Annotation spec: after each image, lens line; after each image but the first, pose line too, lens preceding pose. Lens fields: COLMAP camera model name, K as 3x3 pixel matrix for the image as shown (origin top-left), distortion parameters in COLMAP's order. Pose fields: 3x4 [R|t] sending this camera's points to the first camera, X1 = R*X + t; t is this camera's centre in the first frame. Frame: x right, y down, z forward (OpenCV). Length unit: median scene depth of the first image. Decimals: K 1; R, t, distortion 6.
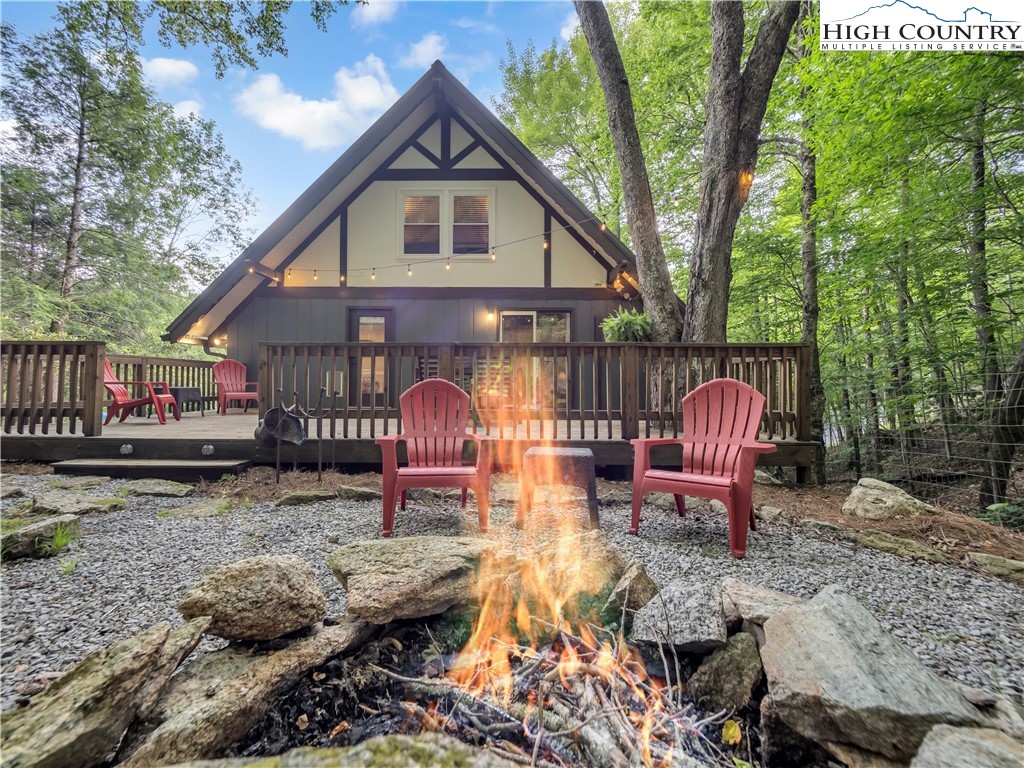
lens RADIAL K [[432.4, 0, 507.4], [0, 432.4, 379.3], [0, 0, 1]] dist [-0.002855, -0.000819]
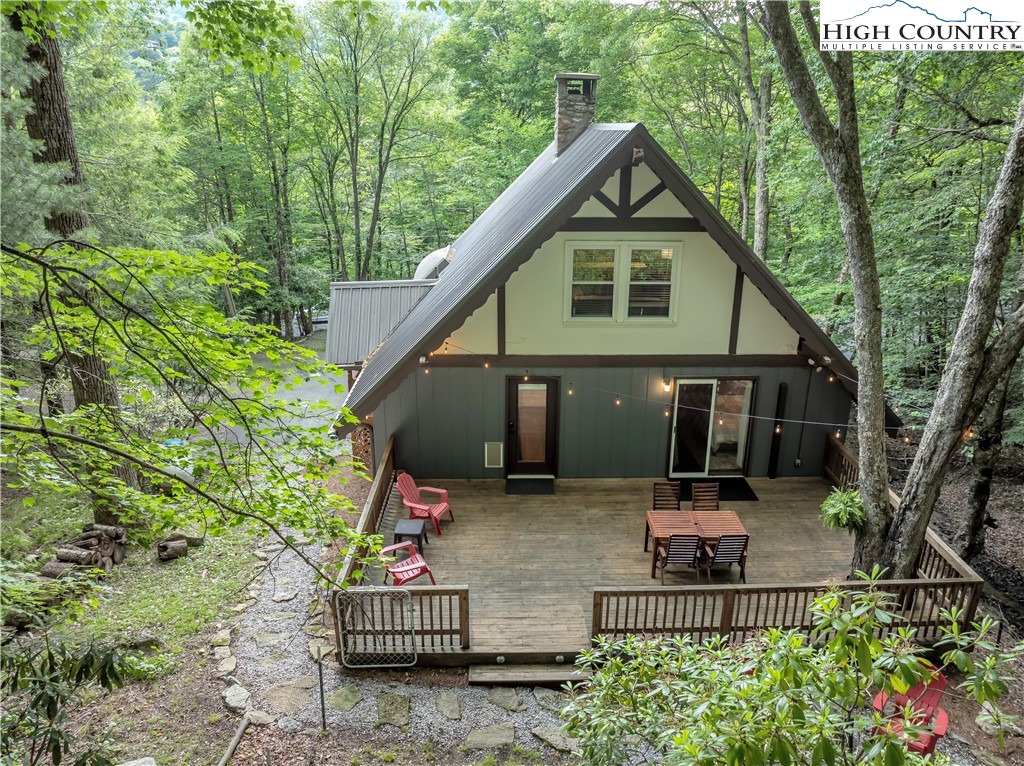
lens RADIAL K [[728.4, 0, 514.2], [0, 728.4, 381.5], [0, 0, 1]] dist [-0.034397, 0.004777]
pose [[0.999409, -0.013896, 0.031448, -0.402437], [0.002015, 0.936790, 0.349886, -0.681399], [-0.034322, -0.349615, 0.936264, -0.407581]]
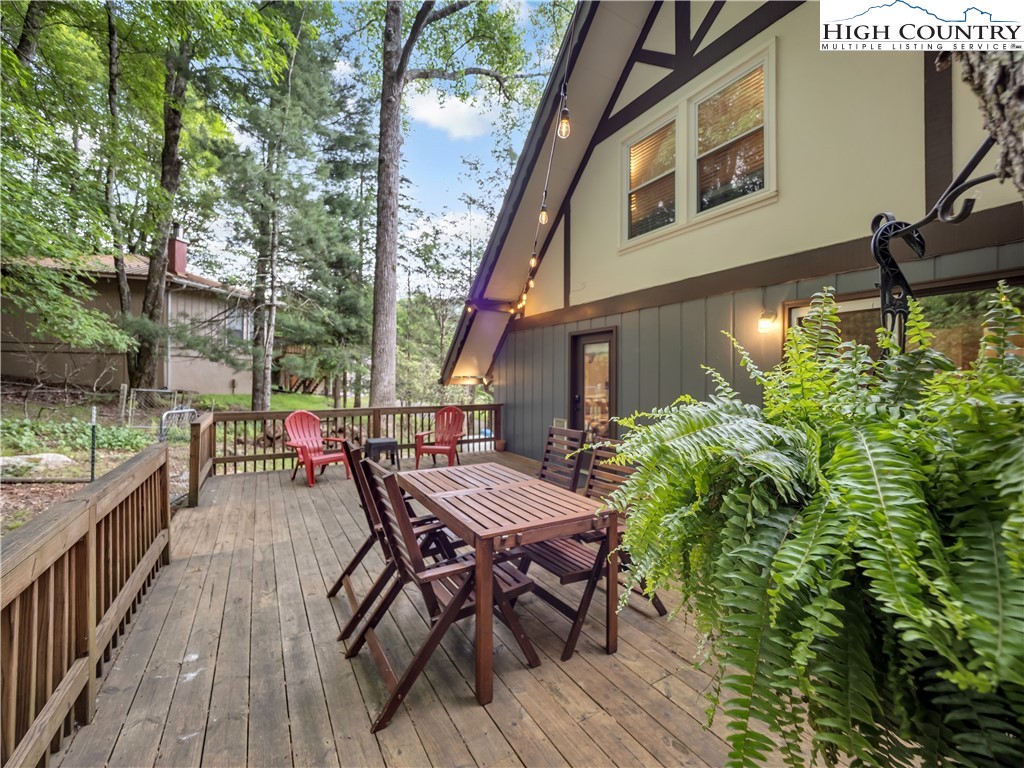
lens RADIAL K [[432.4, 0, 506.8], [0, 432.4, 383.1], [0, 0, 1]] dist [-0.002855, -0.000819]
pose [[0.516718, -0.001584, -0.856154, 0.207965], [0.014559, 0.999870, 0.006937, -0.089490], [0.856032, -0.016049, 0.516674, 0.521011]]
